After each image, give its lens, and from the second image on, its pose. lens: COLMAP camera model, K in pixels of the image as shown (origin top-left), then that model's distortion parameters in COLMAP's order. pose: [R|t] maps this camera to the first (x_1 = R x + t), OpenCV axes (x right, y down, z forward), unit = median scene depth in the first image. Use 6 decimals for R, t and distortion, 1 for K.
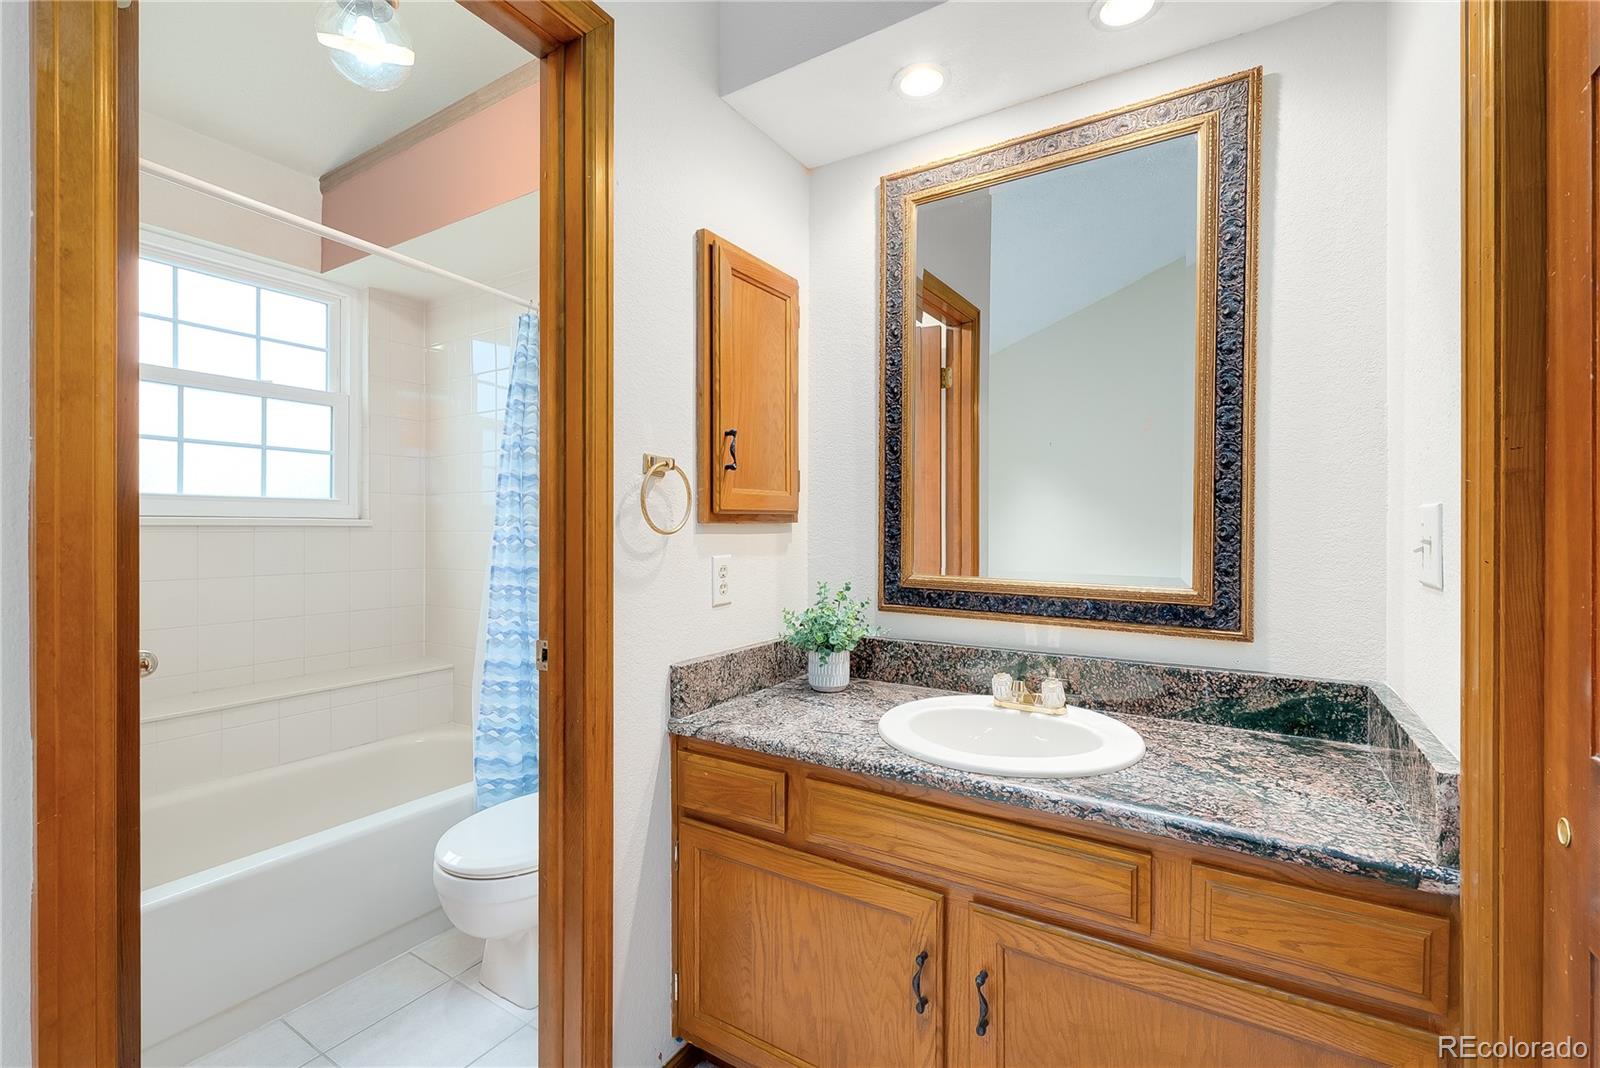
lens RADIAL K [[674.3, 0, 803.5], [0, 674.3, 523.5], [0, 0, 1]] dist [0.000160, -0.000185]
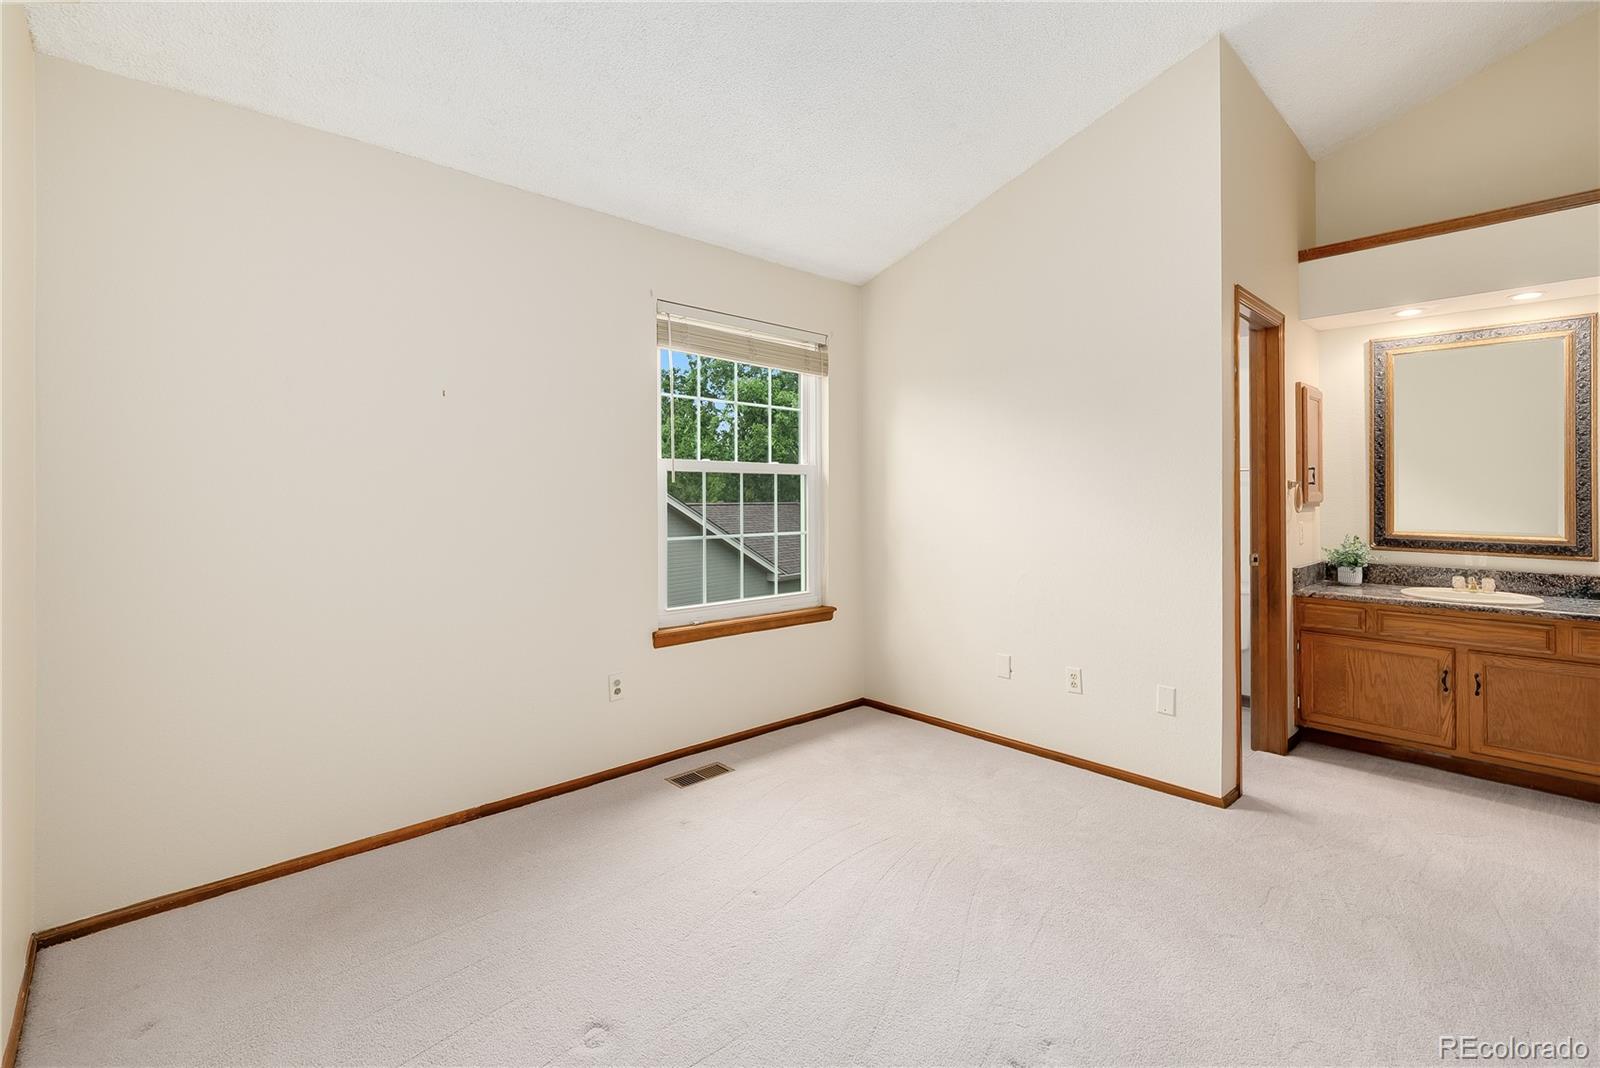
lens RADIAL K [[710.9, 0, 802.7], [0, 710.9, 478.4], [0, 0, 1]] dist [-0.000285, 0.000630]
pose [[0.966206, -0.006365, -0.257691, -1.300652], [0.002024, 0.999852, -0.017104, -0.070515], [0.257762, 0.016005, 0.966076, -2.004105]]
